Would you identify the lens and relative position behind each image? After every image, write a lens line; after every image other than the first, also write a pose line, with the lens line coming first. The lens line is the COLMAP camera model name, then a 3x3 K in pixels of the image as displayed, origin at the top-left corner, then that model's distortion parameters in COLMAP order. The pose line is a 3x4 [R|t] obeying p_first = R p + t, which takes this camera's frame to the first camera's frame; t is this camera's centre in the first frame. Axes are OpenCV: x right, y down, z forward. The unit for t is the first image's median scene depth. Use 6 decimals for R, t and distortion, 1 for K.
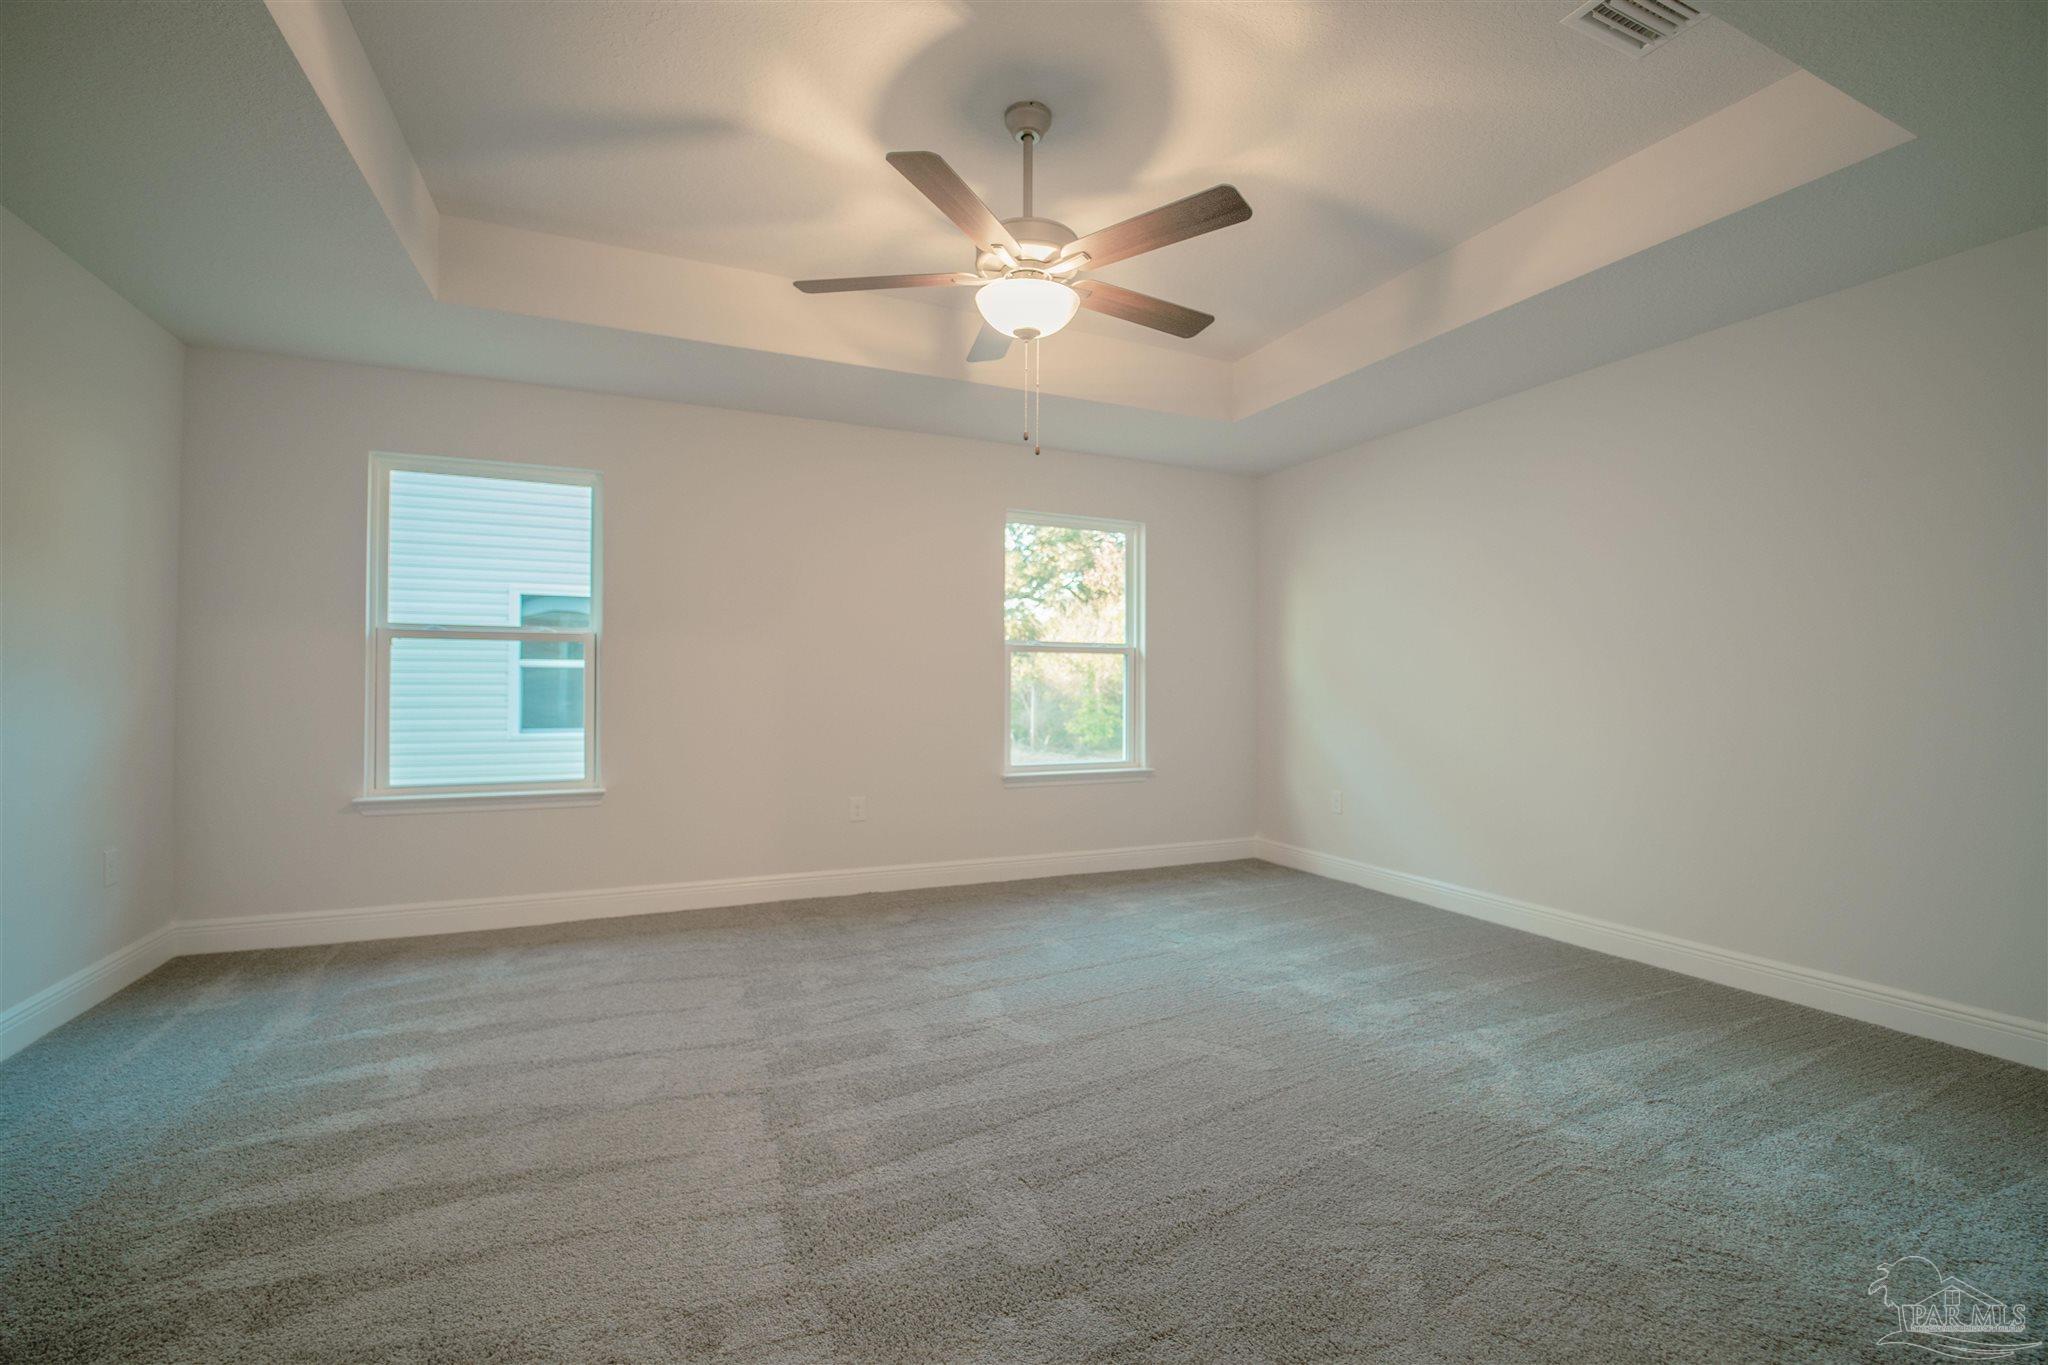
lens RADIAL K [[880.0, 0, 950.4], [0, 880.0, 670.8], [0, 0, 1]] dist [-0.021264, -0.000258]
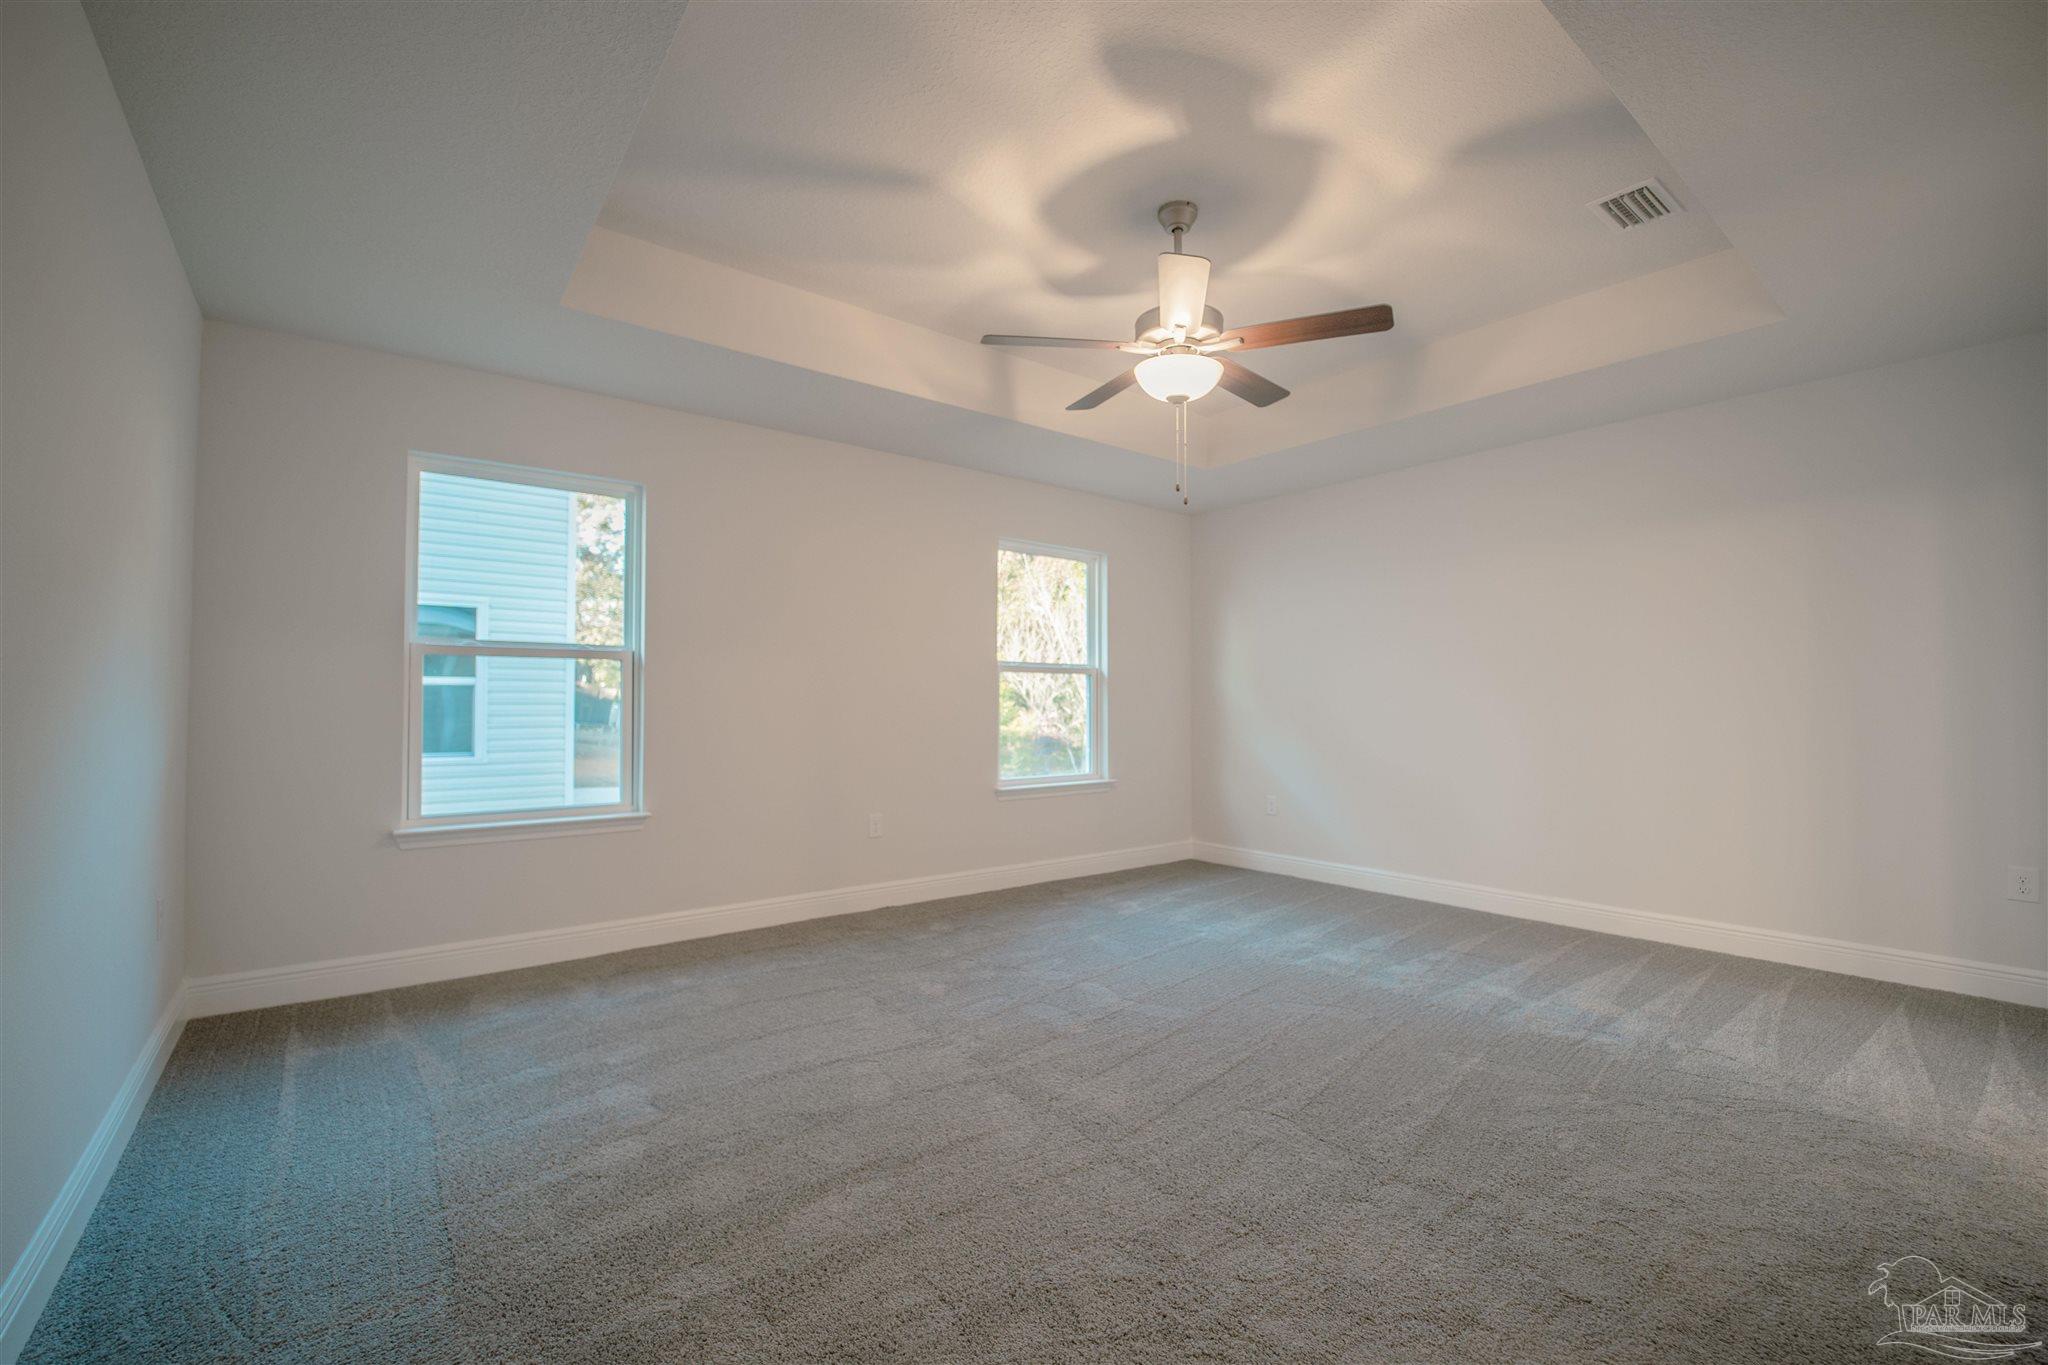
lens RADIAL K [[865.8, 0, 1055.9], [0, 865.8, 674.6], [0, 0, 1]] dist [-0.021639, 0.000486]
pose [[0.968164, 0.004032, 0.250286, -0.265556], [0.000123, 0.999862, -0.016586, -0.001761], [-0.250318, 0.016089, 0.968030, -0.042062]]
